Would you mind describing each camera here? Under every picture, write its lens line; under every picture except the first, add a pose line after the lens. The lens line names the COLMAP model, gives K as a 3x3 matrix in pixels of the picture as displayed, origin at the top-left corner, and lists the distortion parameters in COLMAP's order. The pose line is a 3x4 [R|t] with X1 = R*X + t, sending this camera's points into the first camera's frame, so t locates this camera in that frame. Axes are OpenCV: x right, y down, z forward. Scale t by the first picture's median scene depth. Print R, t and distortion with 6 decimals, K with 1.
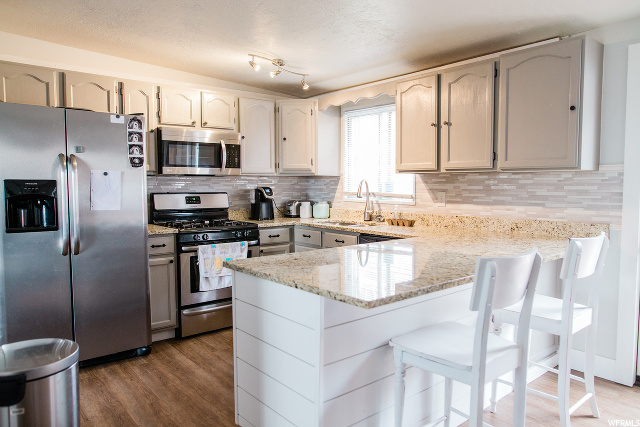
lens RADIAL K [[439.2, 0, 320.0], [0, 439.2, 213.5], [0, 0, 1]] dist [-0.049350, 0.043384]
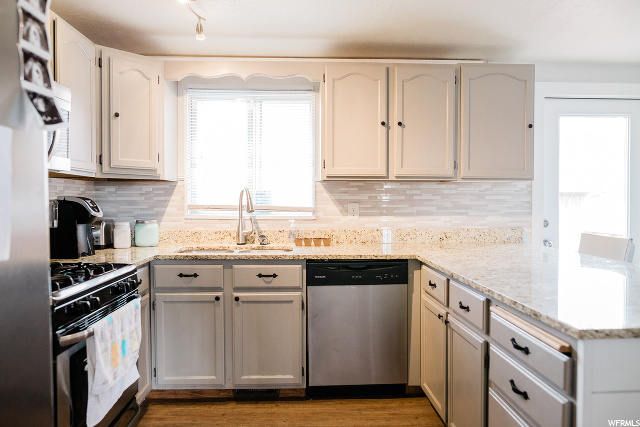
lens RADIAL K [[439.2, 0, 320.0], [0, 439.2, 213.5], [0, 0, 1]] dist [-0.049350, 0.043384]
pose [[0.611789, -0.019574, 0.790779, -0.500755], [0.051598, 0.998552, -0.015202, -0.020931], [-0.789336, 0.050103, 0.611913, 0.580390]]
